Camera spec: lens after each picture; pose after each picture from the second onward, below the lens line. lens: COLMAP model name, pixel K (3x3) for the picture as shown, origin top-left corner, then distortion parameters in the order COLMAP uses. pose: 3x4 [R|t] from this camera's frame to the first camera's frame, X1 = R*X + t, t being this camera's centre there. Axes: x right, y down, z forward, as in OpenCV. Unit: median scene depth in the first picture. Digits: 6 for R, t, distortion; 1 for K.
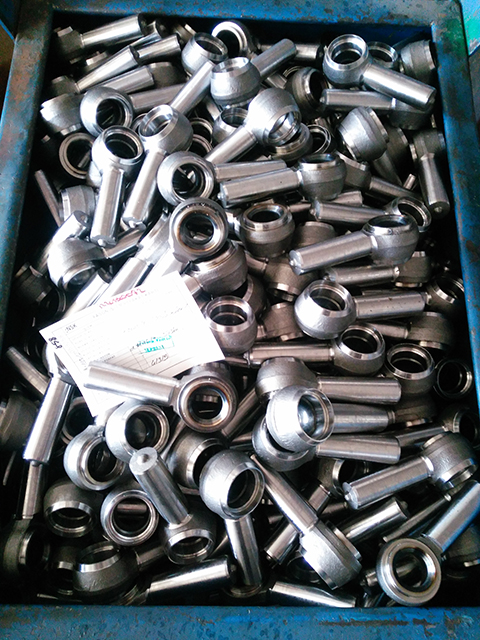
lens RADIAL K [[546.0, 0, 233.2], [0, 546.0, 321.6], [0, 0, 1]] dist [0.039762, -0.124905]
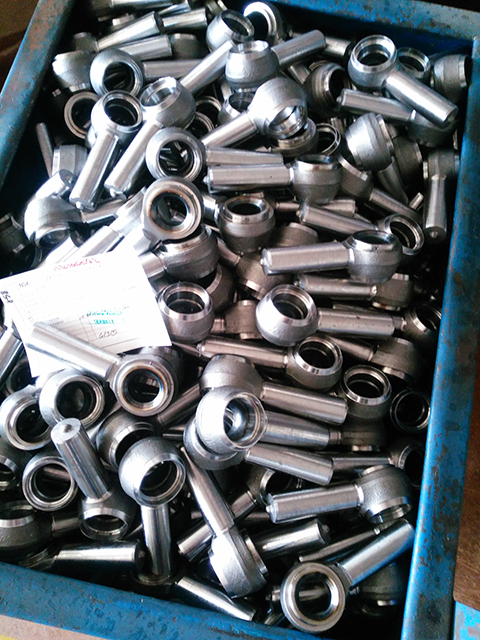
lens RADIAL K [[546.0, 0, 233.2], [0, 546.0, 321.6], [0, 0, 1]] dist [0.039762, -0.124905]
pose [[0.979902, 0.190185, -0.060173, 0.130471], [-0.188391, 0.981496, 0.034256, -0.025515], [0.065574, -0.022231, 0.997600, 0.029867]]
